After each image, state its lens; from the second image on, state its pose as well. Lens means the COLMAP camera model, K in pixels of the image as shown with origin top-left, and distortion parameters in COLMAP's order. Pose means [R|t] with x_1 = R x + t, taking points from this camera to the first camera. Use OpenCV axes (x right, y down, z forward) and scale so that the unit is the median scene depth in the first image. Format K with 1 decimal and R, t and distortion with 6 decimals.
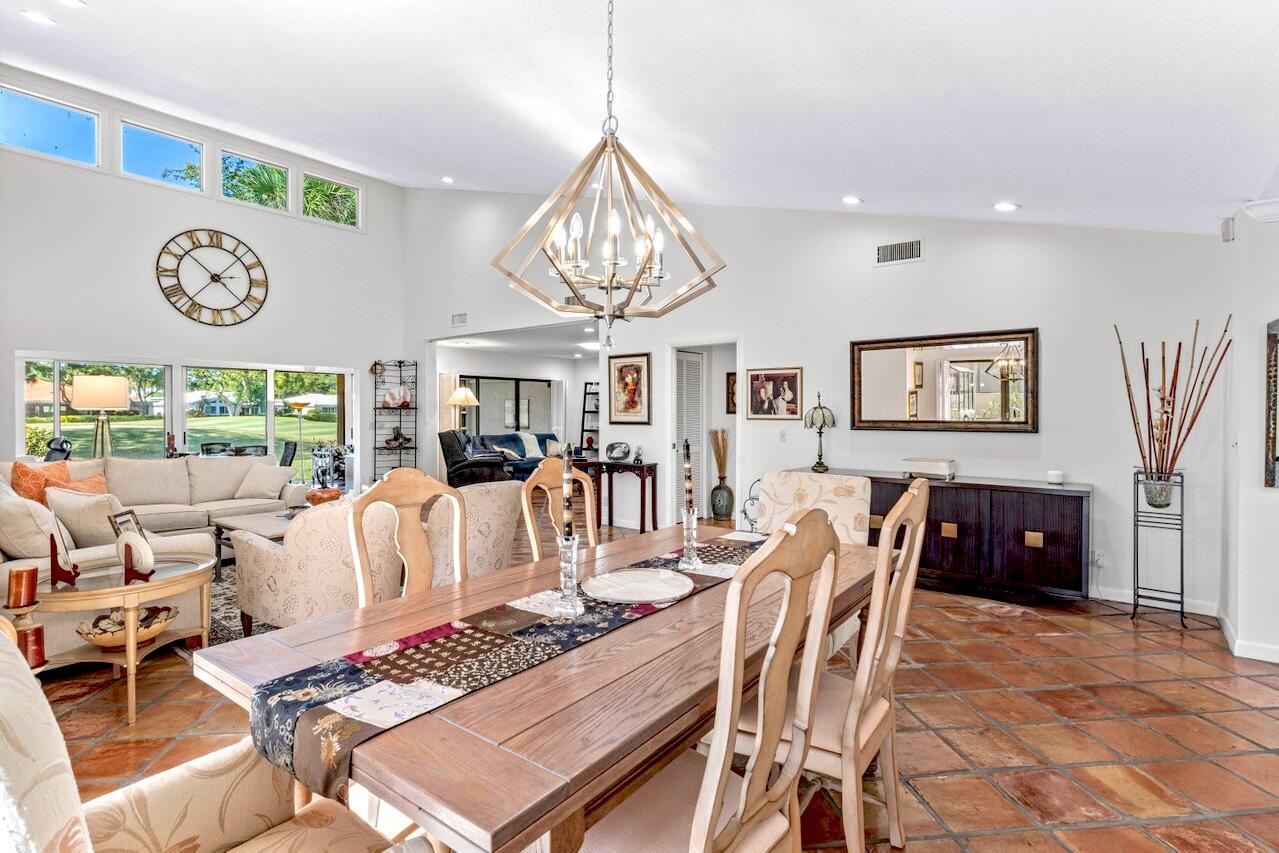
lens RADIAL K [[620.1, 0, 640.2], [0, 620.1, 423.0], [0, 0, 1]] dist [0.000658, -0.000178]
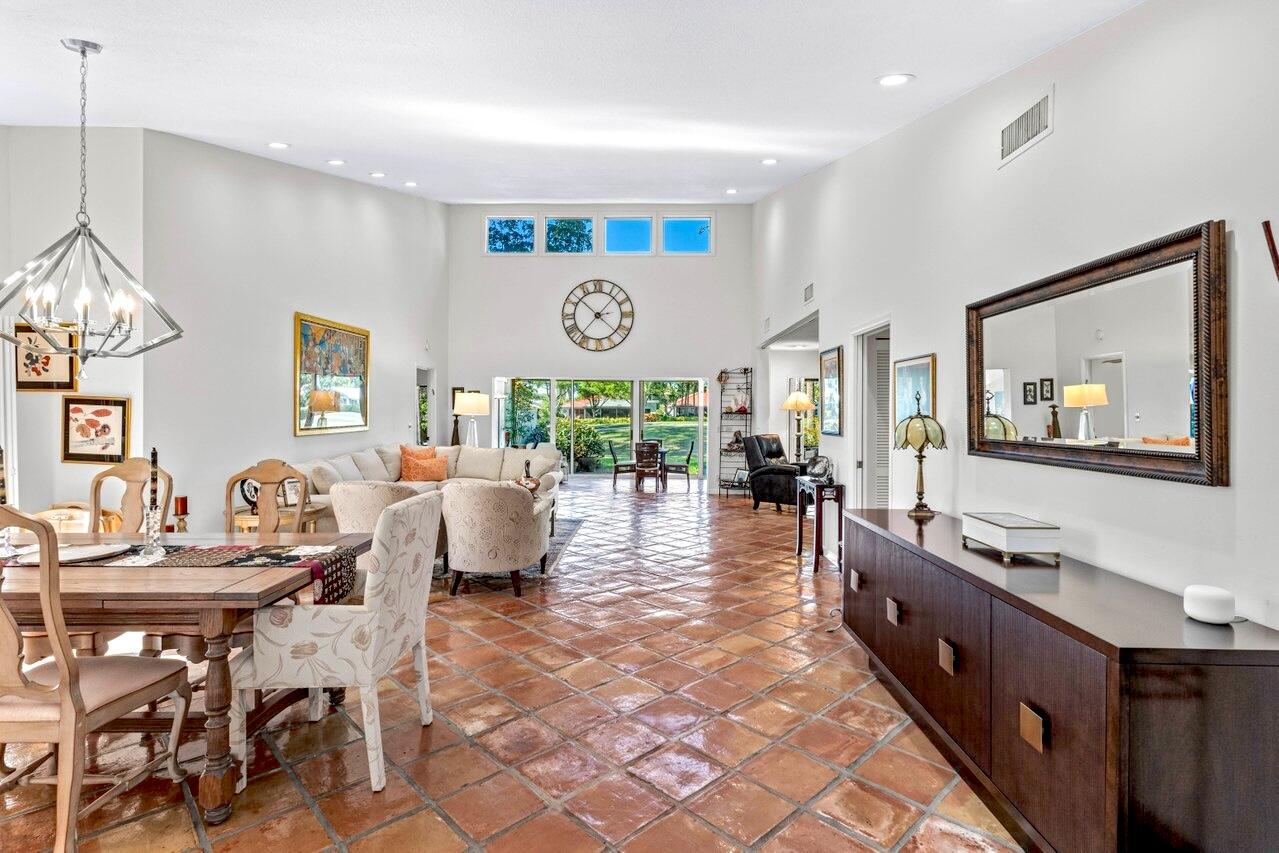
lens RADIAL K [[620.1, 0, 643.3], [0, 620.1, 416.7], [0, 0, 1]] dist [0.000658, -0.000178]
pose [[0.609790, 0.005376, -0.792545, 0.415222], [-0.015489, 0.999867, -0.005134, -0.011536], [0.792412, 0.015406, 0.609792, 0.264649]]
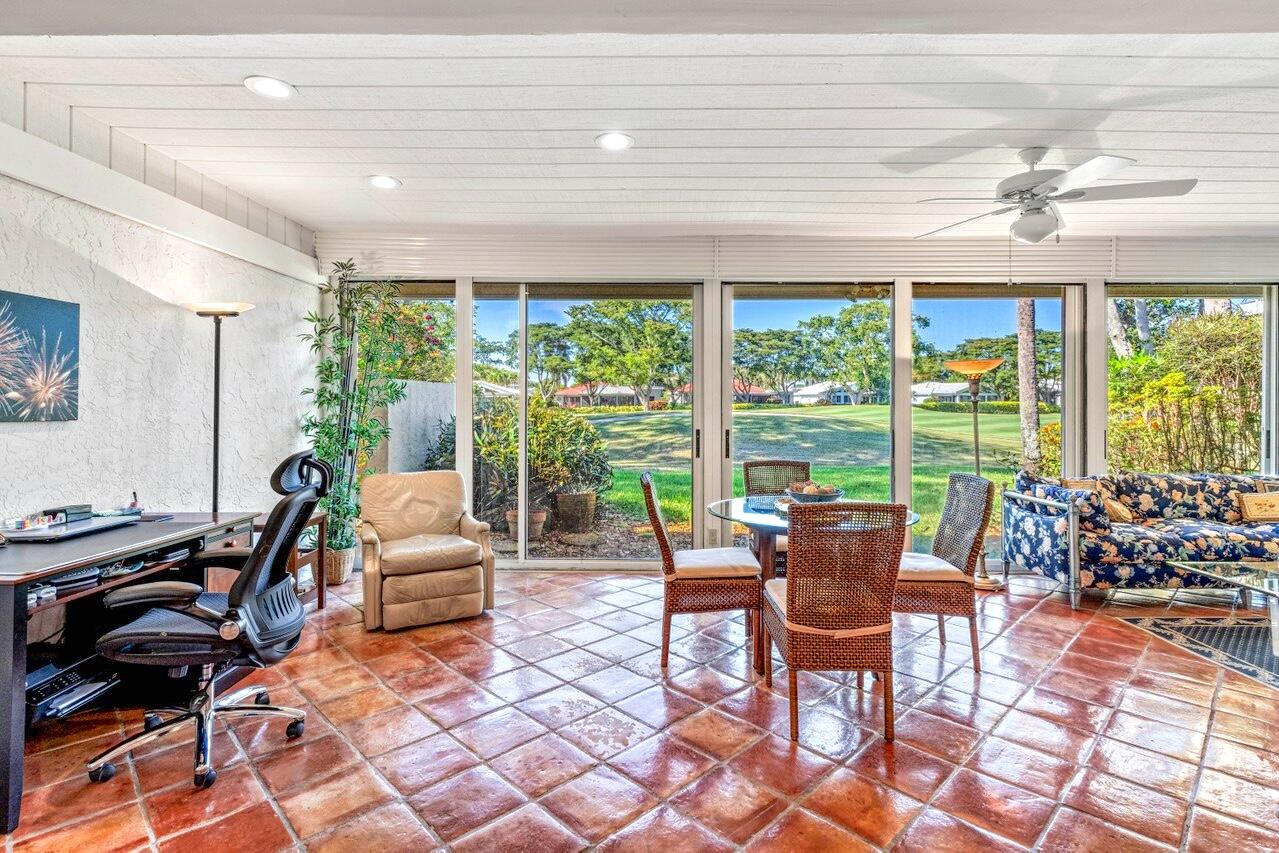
lens RADIAL K [[620.1, 0, 641.6], [0, 620.1, 415.0], [0, 0, 1]] dist [0.000658, -0.000178]
pose [[0.609970, 0.014984, -0.792283, -0.563829], [-0.011879, 0.999882, 0.009765, -0.003559], [0.792336, 0.003455, 0.610076, 0.911660]]
